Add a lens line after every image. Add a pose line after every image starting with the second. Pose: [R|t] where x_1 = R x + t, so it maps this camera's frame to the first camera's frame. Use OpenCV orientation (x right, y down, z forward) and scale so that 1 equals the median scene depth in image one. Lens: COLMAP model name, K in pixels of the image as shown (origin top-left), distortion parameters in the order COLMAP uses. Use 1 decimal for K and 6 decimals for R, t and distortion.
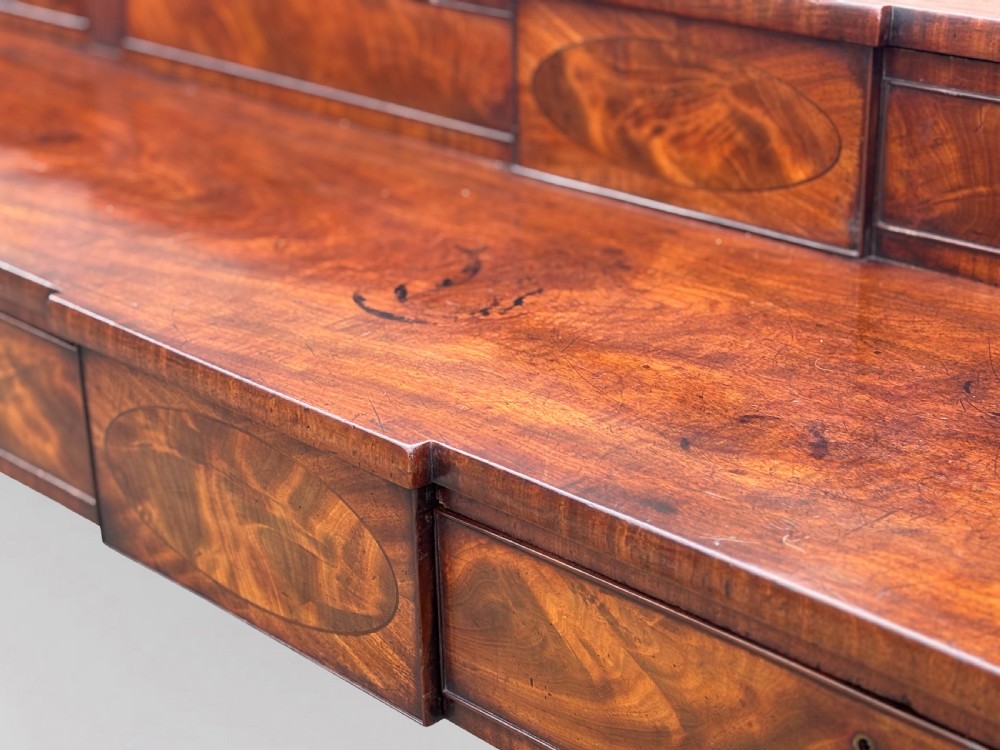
lens RADIAL K [[1883.0, 0, 504.7], [0, 1883.0, 366.3], [0, 0, 1]] dist [0.281491, -1.183471]
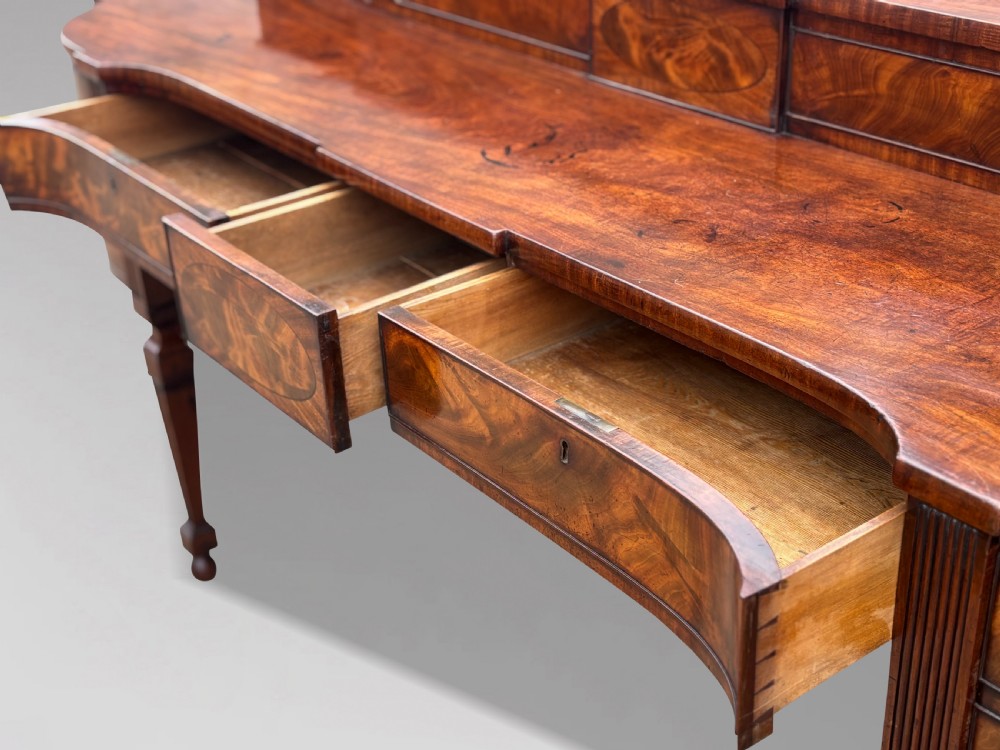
lens RADIAL K [[1371.8, 0, 495.0], [0, 1371.8, 374.8], [0, 0, 1]] dist [0.240601, -0.864147]
pose [[0.991042, 0.038456, -0.127894, 0.106192], [-0.023185, 0.992645, 0.118819, 0.016747], [0.131522, -0.114790, 0.984645, -0.301923]]
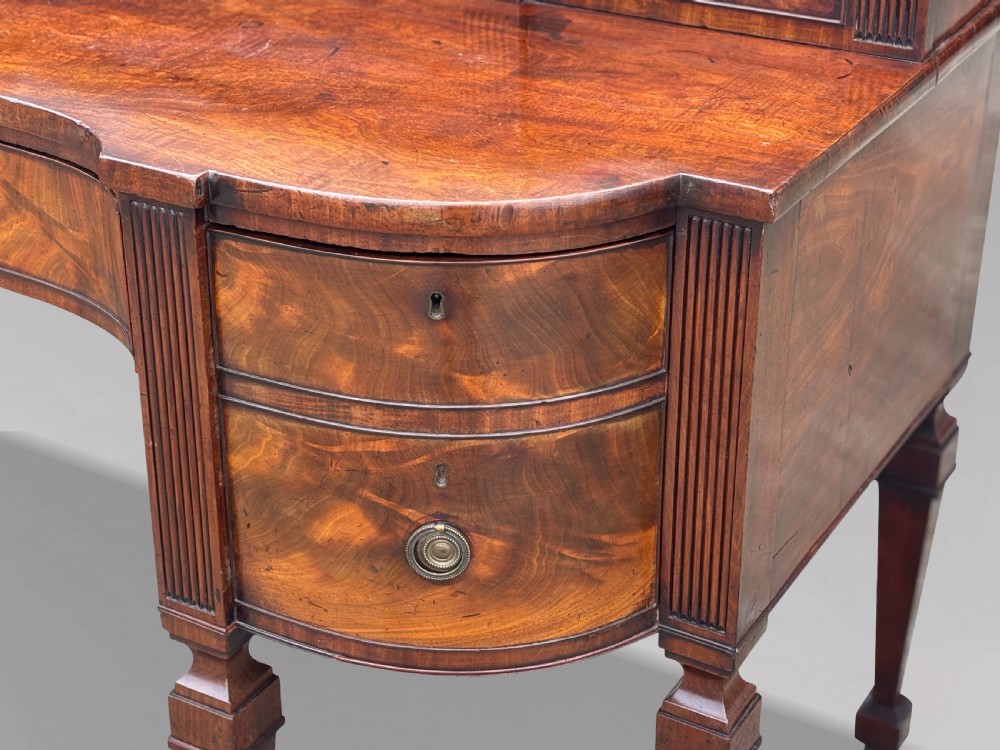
lens RADIAL K [[1883.0, 0, 504.7], [0, 1883.0, 366.3], [0, 0, 1]] dist [0.281491, -1.183471]
pose [[0.963274, -0.106154, 0.246645, 0.172858], [0.080298, 0.990385, 0.112649, 0.164573], [-0.256232, -0.088707, 0.962536, -0.628986]]
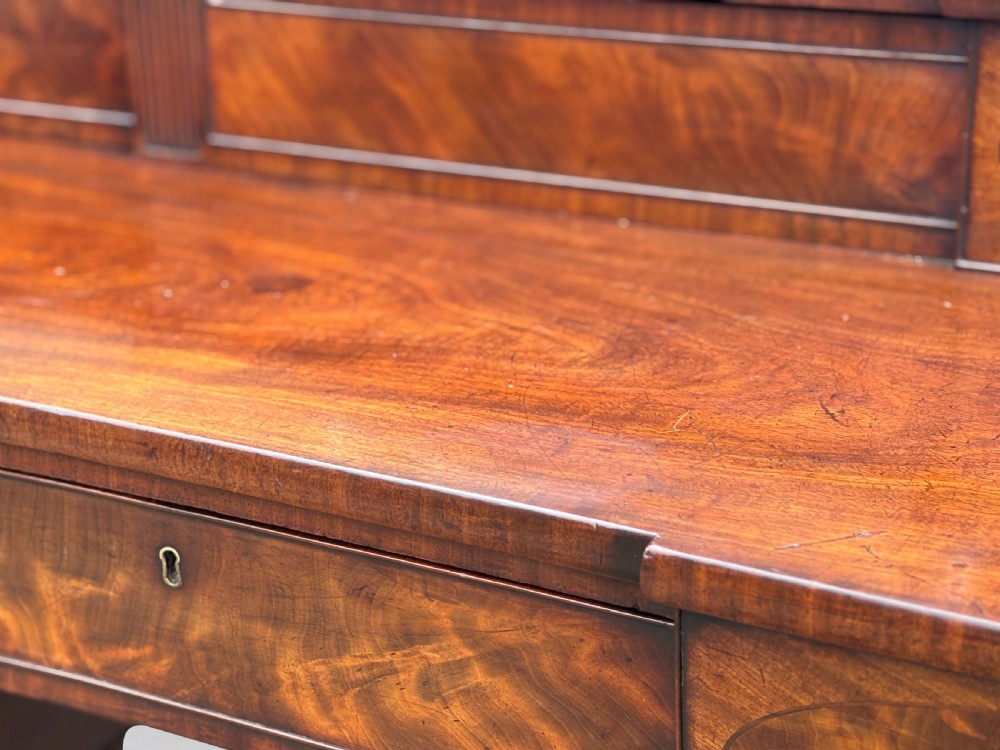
lens RADIAL K [[1883.0, 0, 504.7], [0, 1883.0, 366.3], [0, 0, 1]] dist [0.281491, -1.183471]
pose [[0.955729, -0.113833, 0.271336, -0.445114], [0.118474, 0.992957, -0.000730, -0.101331], [-0.269342, 0.032844, 0.962484, 0.393219]]
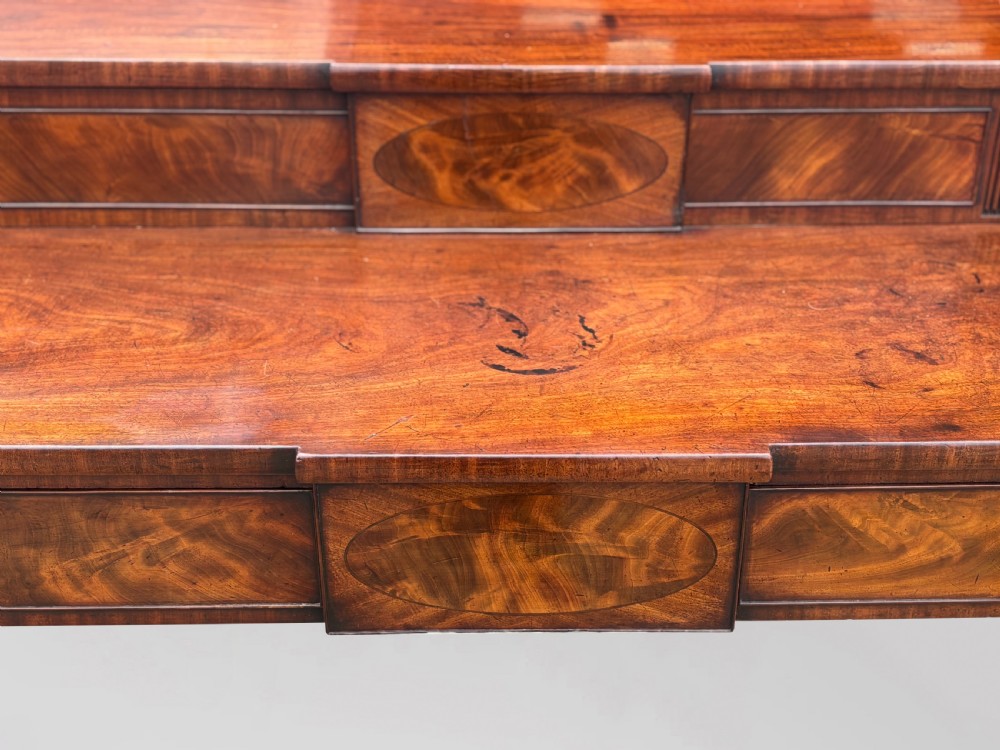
lens RADIAL K [[1307.7, 0, 515.4], [0, 1307.7, 377.8], [0, 0, 1]] dist [0.267633, -1.000772]
pose [[0.683787, -0.342313, 0.644405, -0.634752], [0.248567, 0.939586, 0.235358, -0.231296], [-0.686040, -0.000757, 0.727564, 0.331613]]
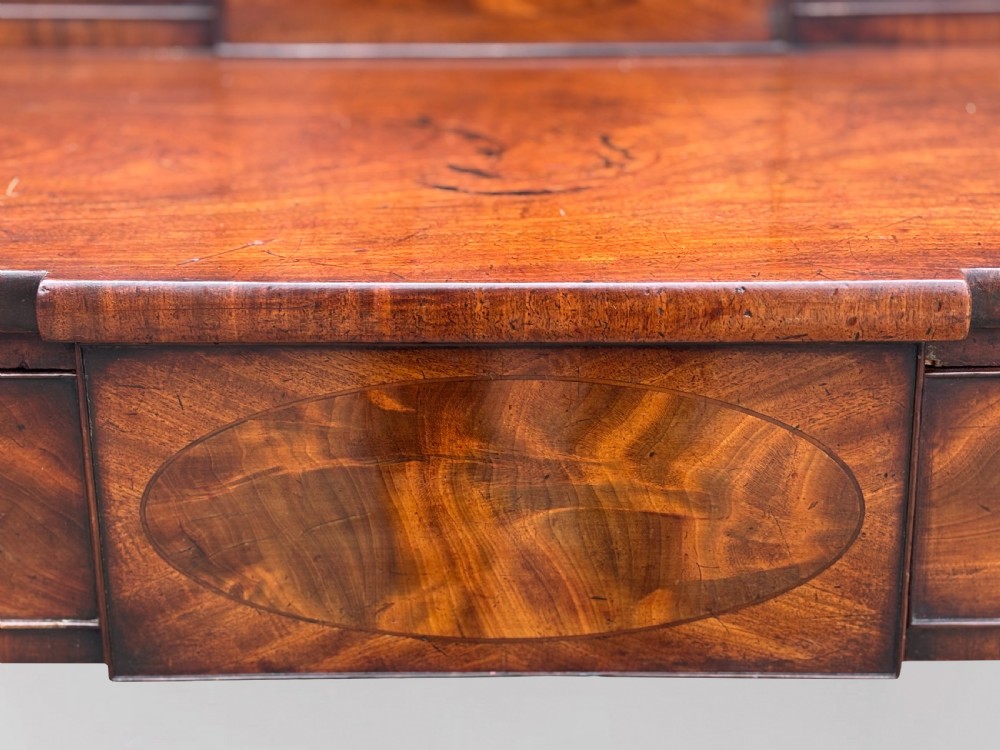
lens RADIAL K [[1883.0, 0, 504.7], [0, 1883.0, 366.3], [0, 0, 1]] dist [0.281491, -1.183471]
pose [[0.698668, -0.244161, 0.672494, -0.533557], [0.253695, 0.963434, 0.086223, -0.025930], [-0.668956, 0.110368, 0.735063, 0.470410]]
